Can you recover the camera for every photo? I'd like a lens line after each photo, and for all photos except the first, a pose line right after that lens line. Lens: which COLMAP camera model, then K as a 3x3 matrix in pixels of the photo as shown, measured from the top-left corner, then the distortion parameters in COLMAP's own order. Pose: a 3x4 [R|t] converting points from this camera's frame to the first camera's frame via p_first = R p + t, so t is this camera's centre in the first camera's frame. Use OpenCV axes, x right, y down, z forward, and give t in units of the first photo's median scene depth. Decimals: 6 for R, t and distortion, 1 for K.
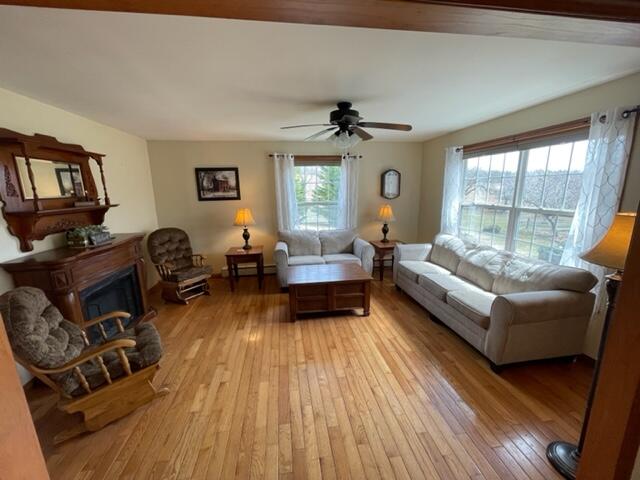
lens RADIAL K [[257.6, 0, 317.2], [0, 257.6, 240.9], [0, 0, 1]] dist [-0.001218, 0.000887]
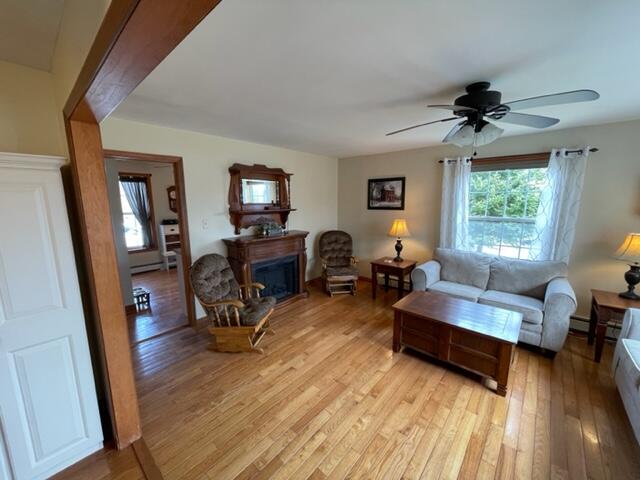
lens RADIAL K [[257.6, 0, 317.9], [0, 257.6, 240.7], [0, 0, 1]] dist [-0.001218, 0.000887]
pose [[0.649422, 0.137162, -0.747956, 0.340358], [-0.159807, 0.986250, 0.042106, -0.051362], [0.743446, 0.092185, 0.662412, 0.189673]]
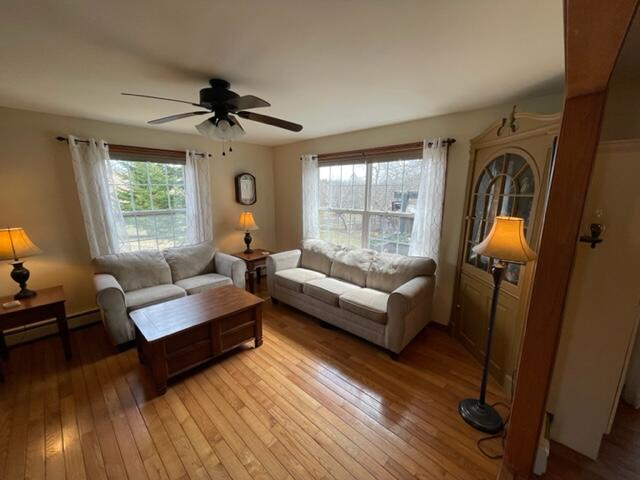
lens RADIAL K [[257.6, 0, 317.2], [0, 257.6, 241.4], [0, 0, 1]] dist [-0.001218, 0.000887]
pose [[0.782954, -0.104182, 0.613294, -0.146680], [0.111892, 0.993383, 0.025904, -0.048459], [-0.611934, 0.048341, 0.789430, 0.213000]]
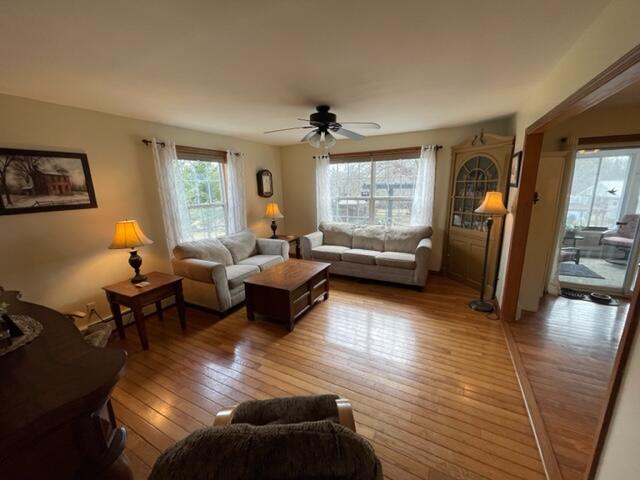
lens RADIAL K [[257.6, 0, 317.1], [0, 257.6, 240.5], [0, 0, 1]] dist [-0.001218, 0.000887]
pose [[0.588042, -0.169500, 0.790871, -0.711731], [0.179343, 0.980780, 0.076854, -0.054812], [-0.788697, 0.096644, 0.607138, 0.338991]]
